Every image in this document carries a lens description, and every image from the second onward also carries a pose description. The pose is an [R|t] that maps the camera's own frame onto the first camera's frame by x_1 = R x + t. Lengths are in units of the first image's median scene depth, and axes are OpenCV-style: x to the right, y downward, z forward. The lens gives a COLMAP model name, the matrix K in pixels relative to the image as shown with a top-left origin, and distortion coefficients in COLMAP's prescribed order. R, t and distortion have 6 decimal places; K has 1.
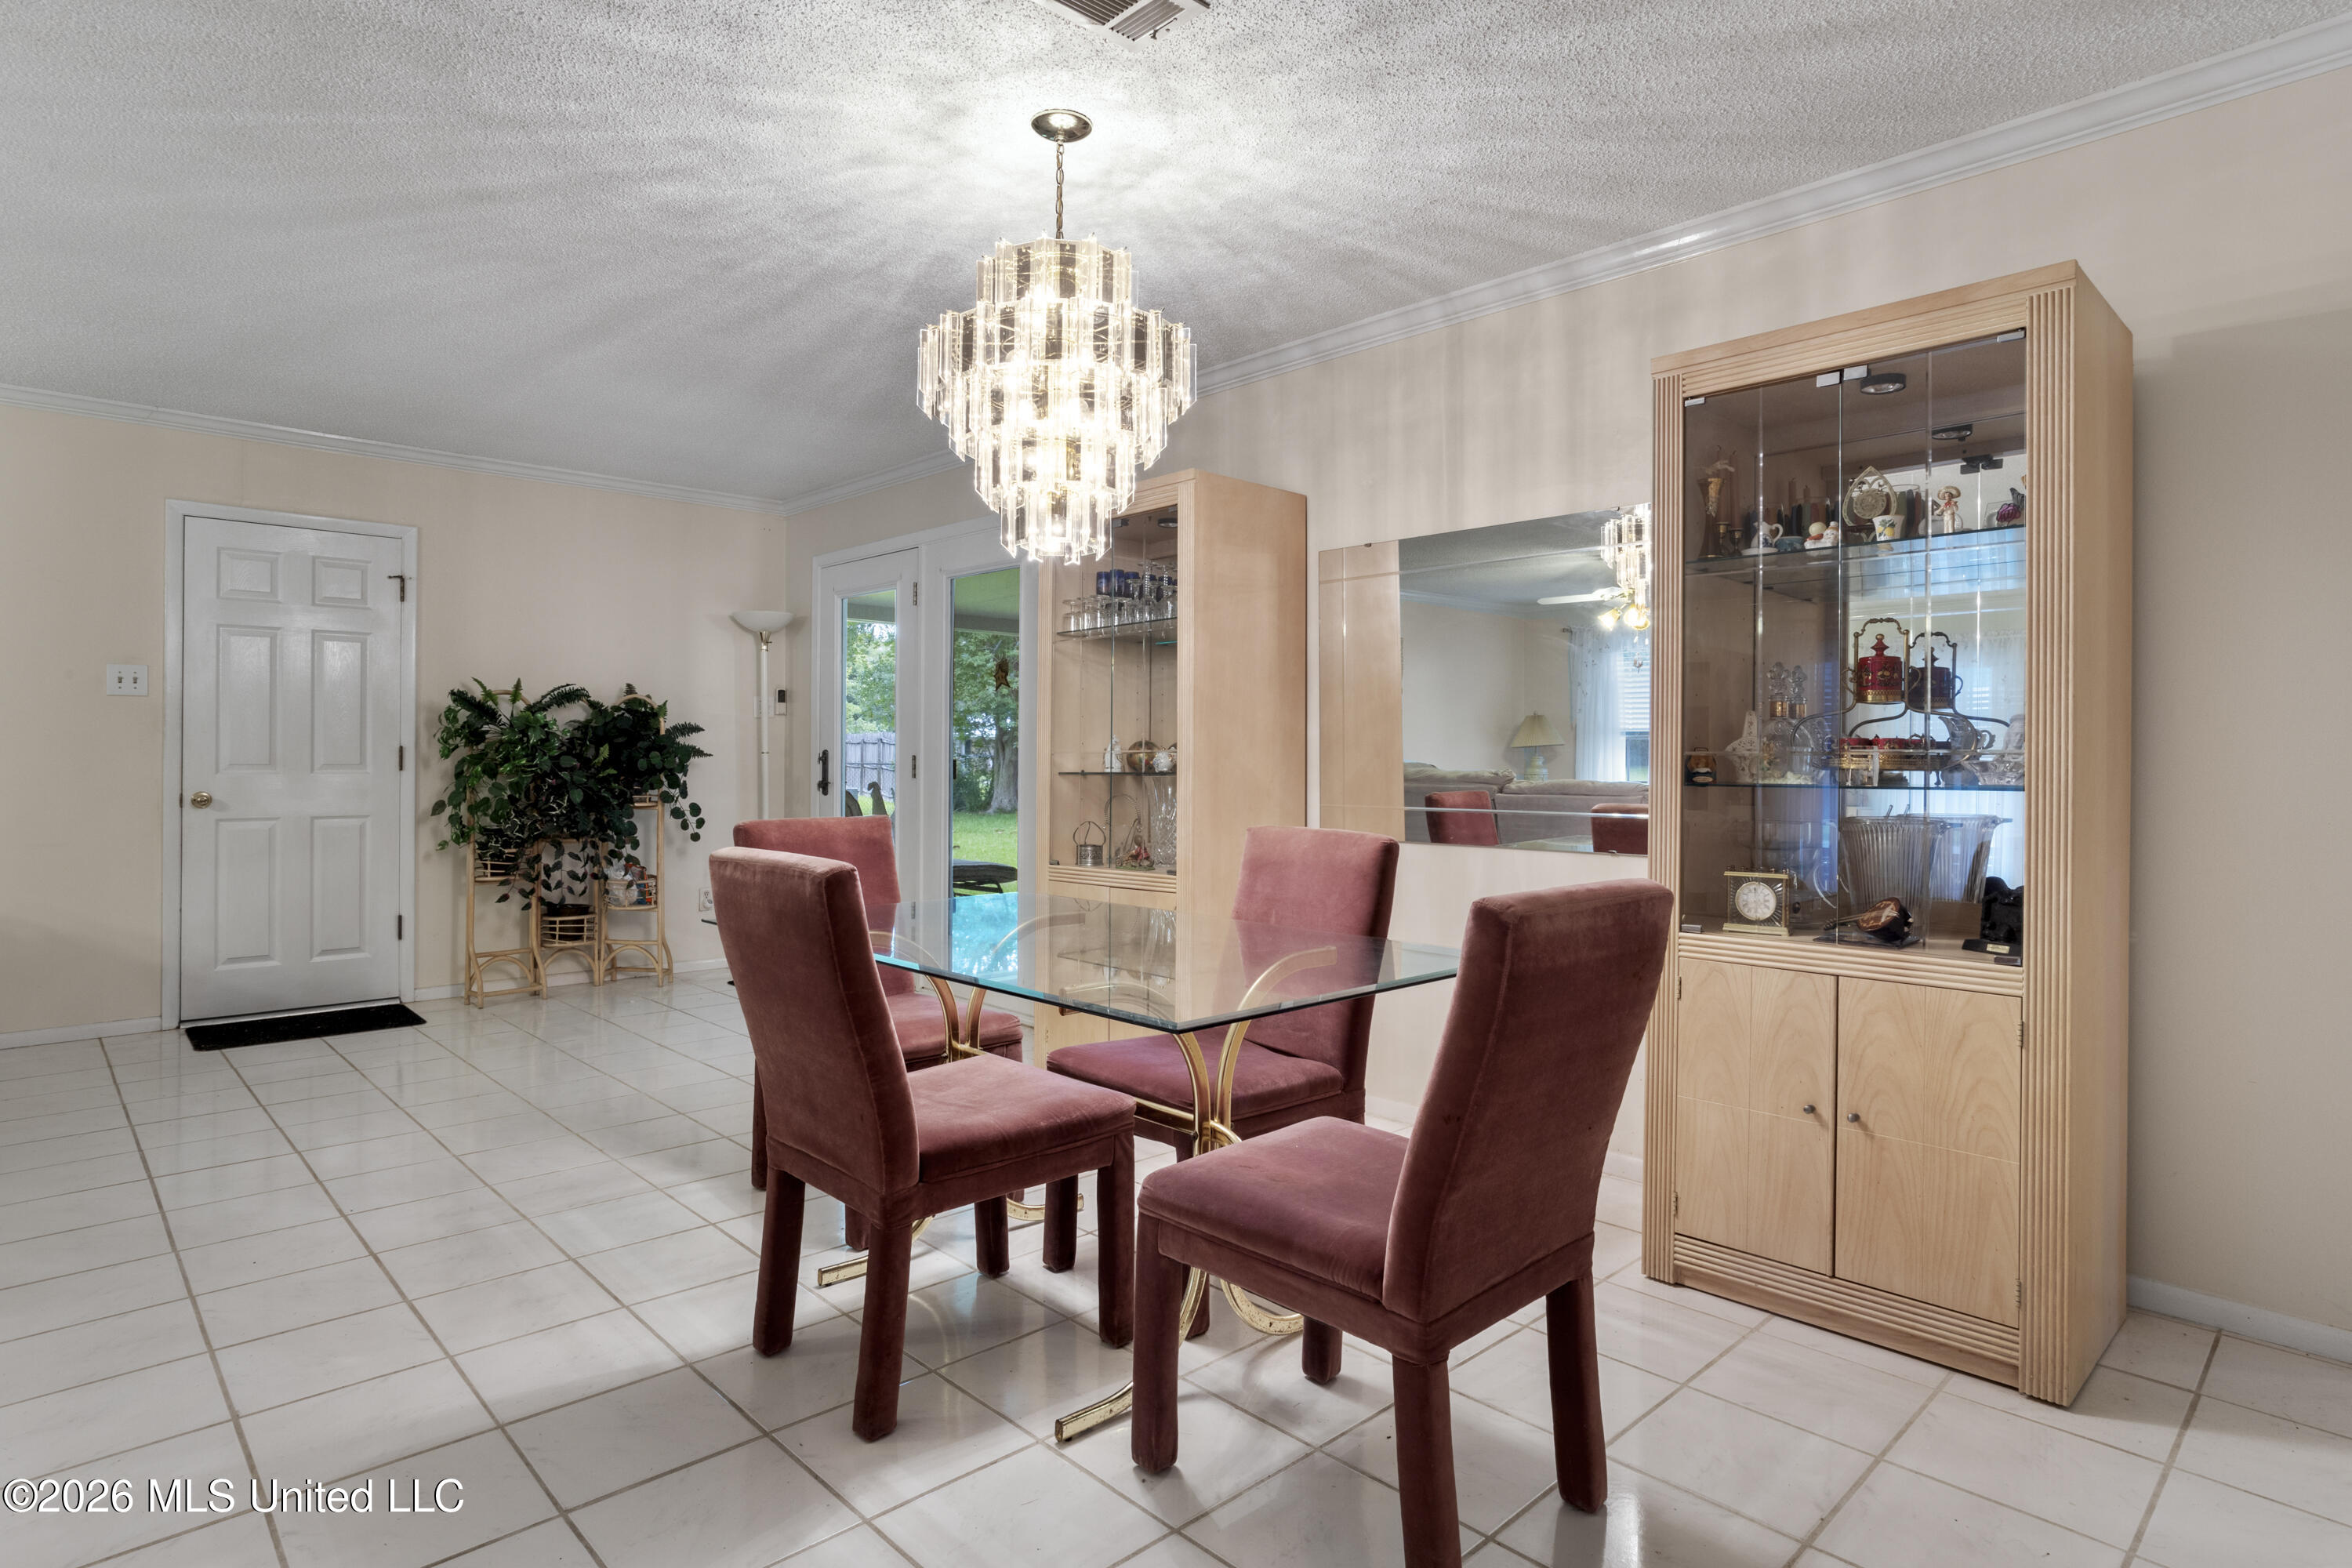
lens RADIAL K [[1252.3, 0, 1176.1], [0, 1252.3, 755.5], [0, 0, 1]] dist [-0.004213, -0.000887]
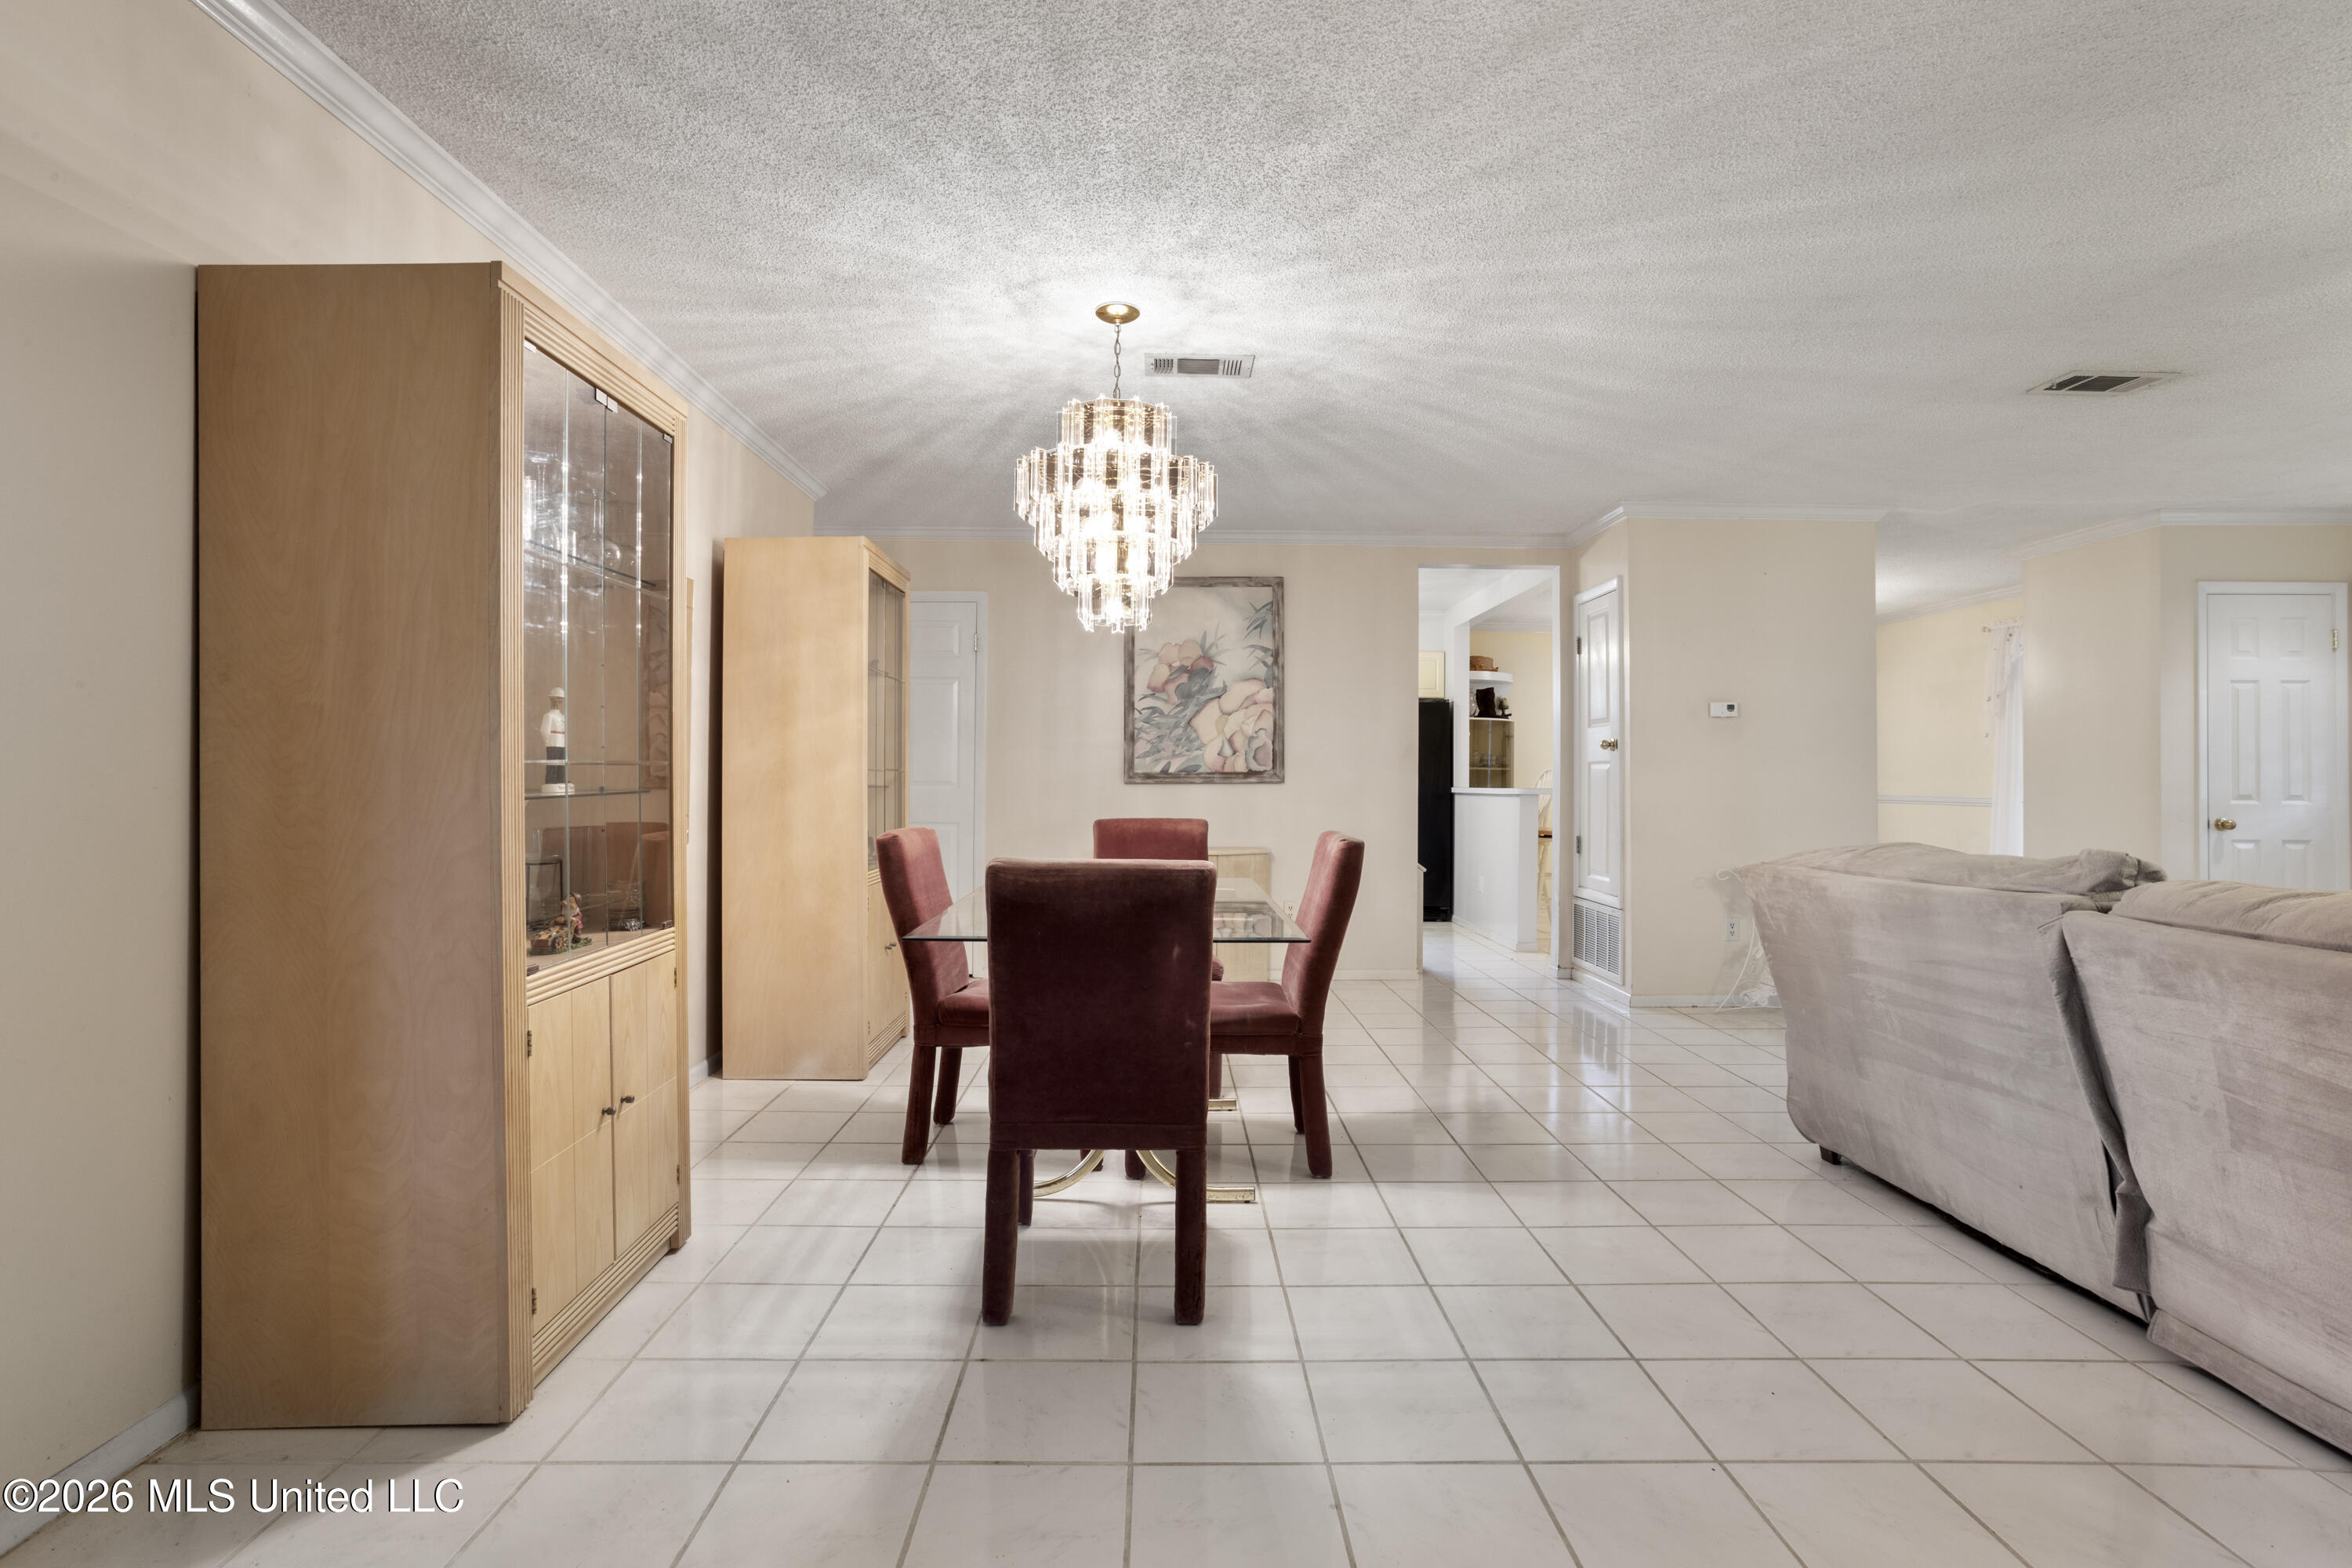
lens RADIAL K [[1129.5, 0, 1170.7], [0, 1129.5, 766.0], [0, 0, 1]] dist [-0.016550, 0.017940]
pose [[-0.728071, -0.005537, 0.685479, -0.745707], [-0.008793, 0.999961, -0.001262, -0.008464], [-0.685445, -0.006947, -0.728091, 1.415117]]
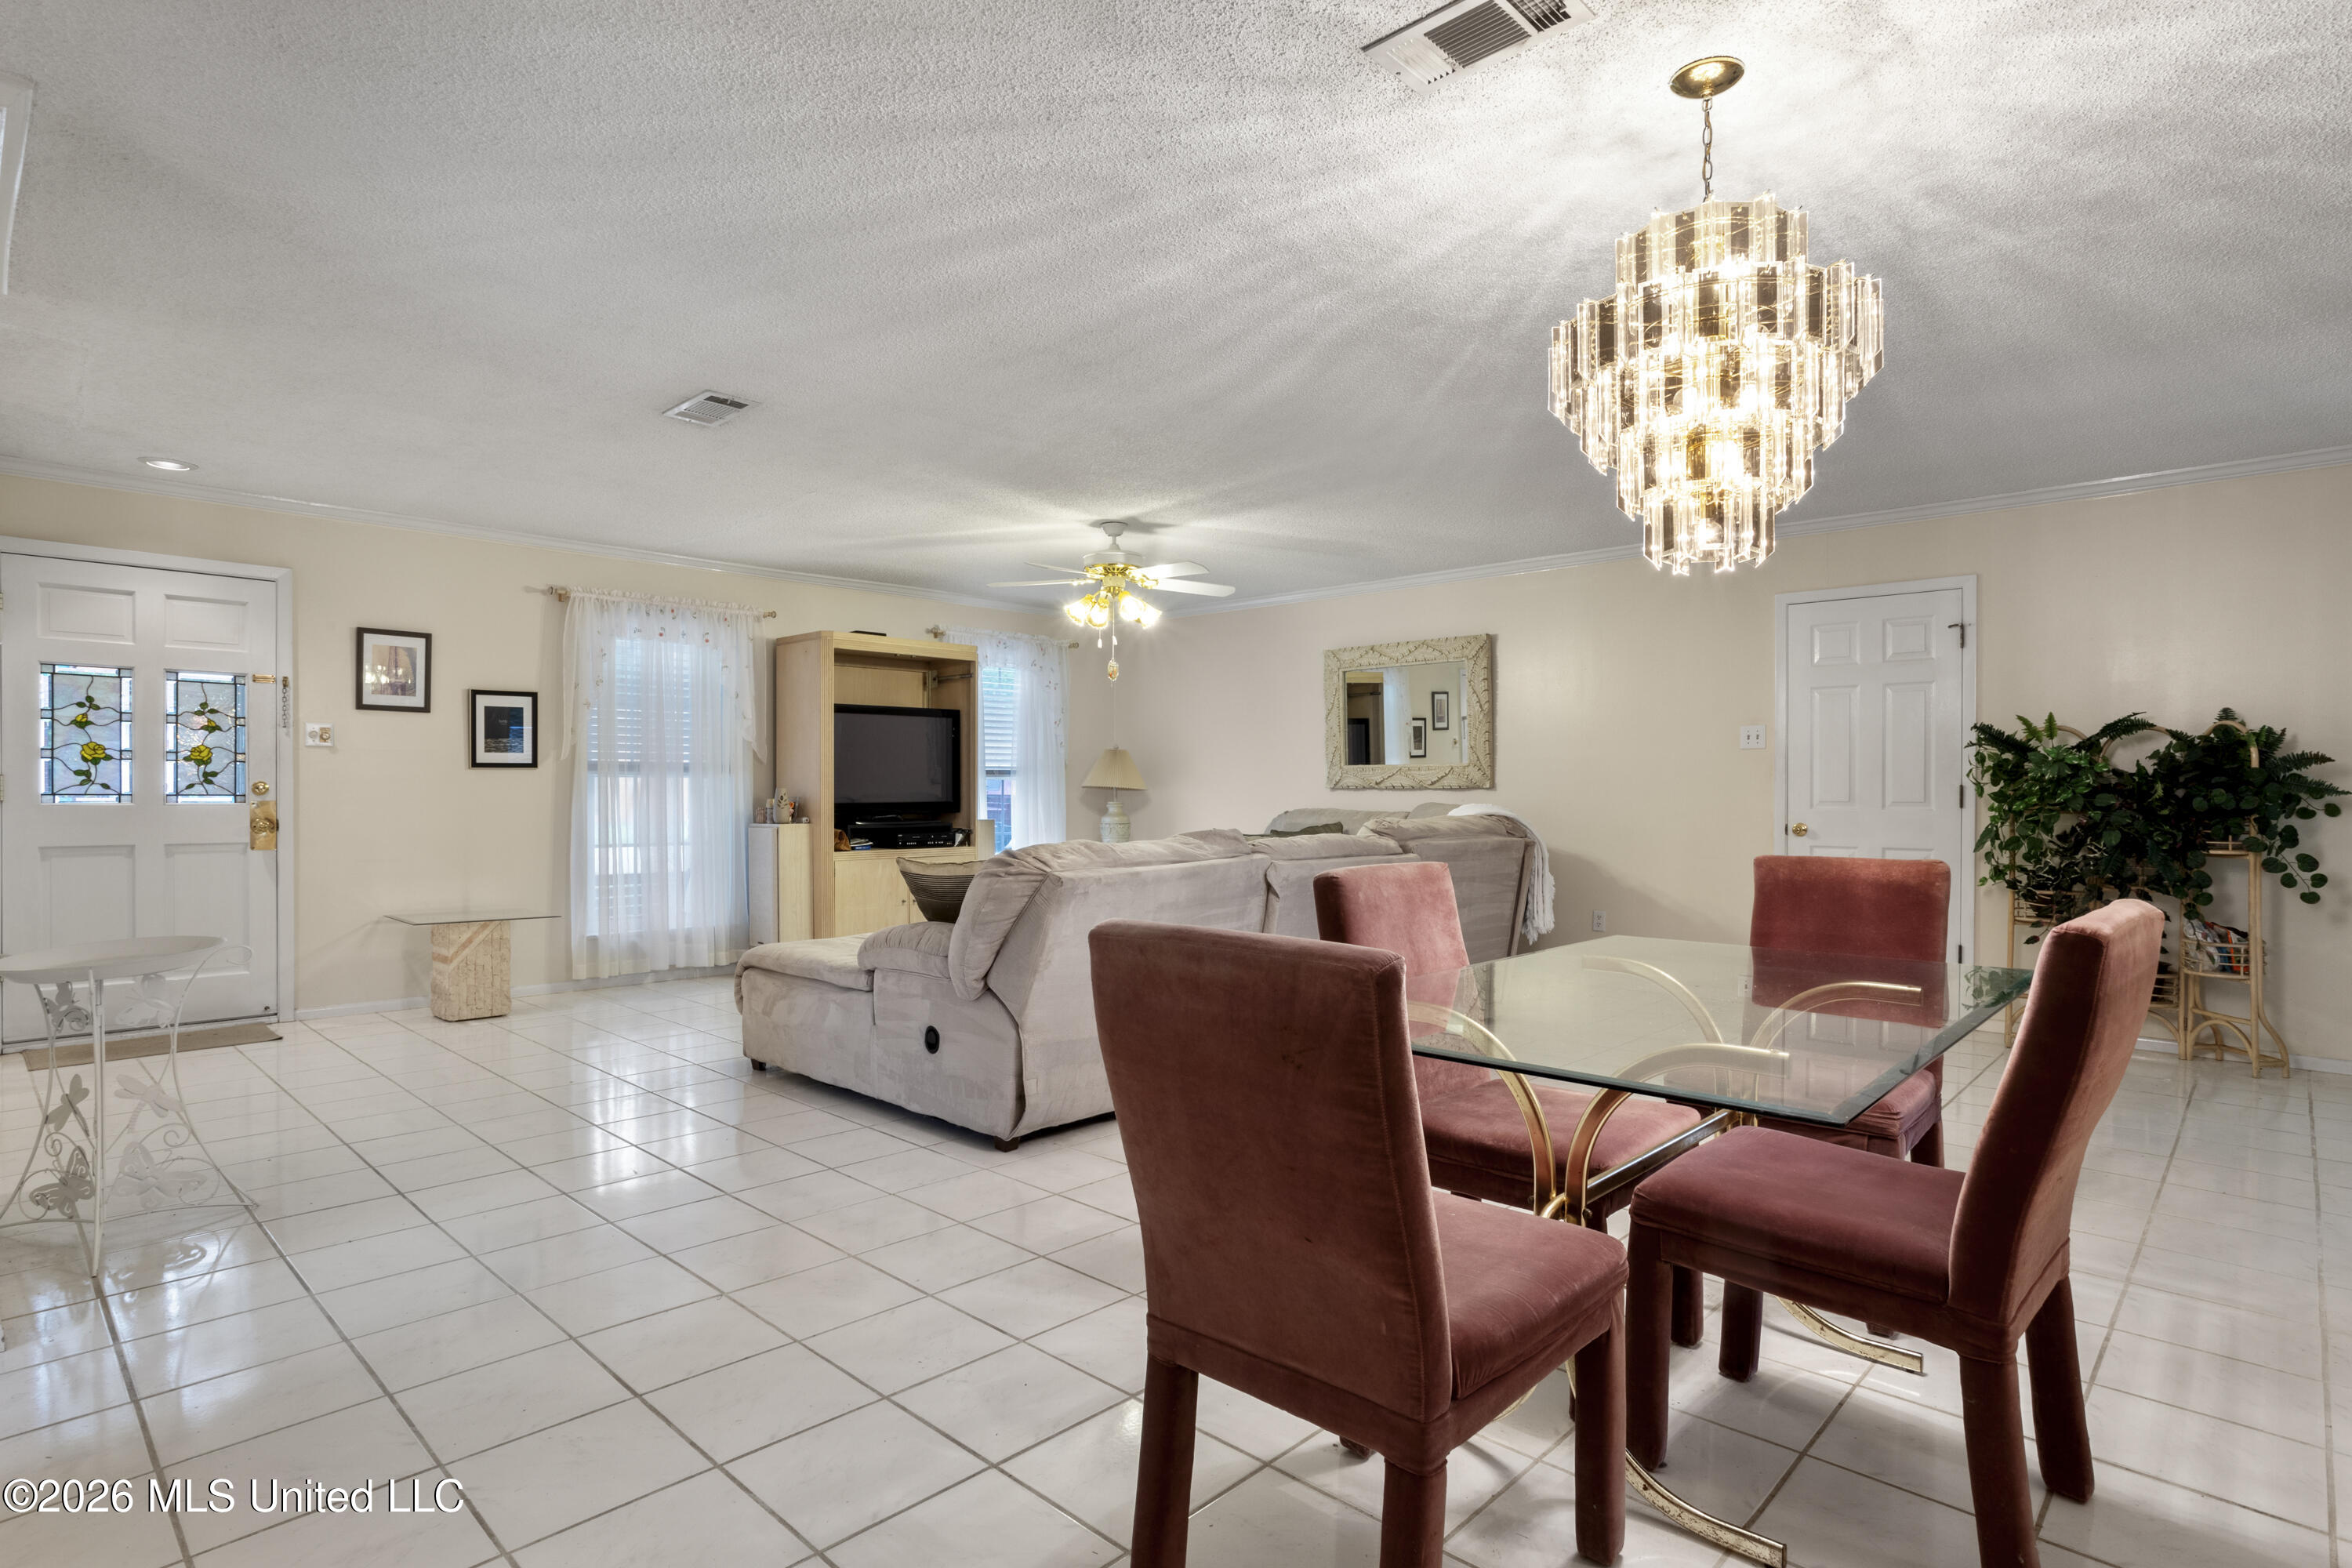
lens RADIAL K [[1215.1, 0, 1185.1], [0, 1215.1, 803.6], [0, 0, 1]] dist [-0.001406, -0.000105]
pose [[0.065583, 0.006019, -0.997829, 0.570342], [-0.000346, 0.999982, 0.006009, 0.003611], [0.997847, -0.000049, 0.065584, 0.440304]]
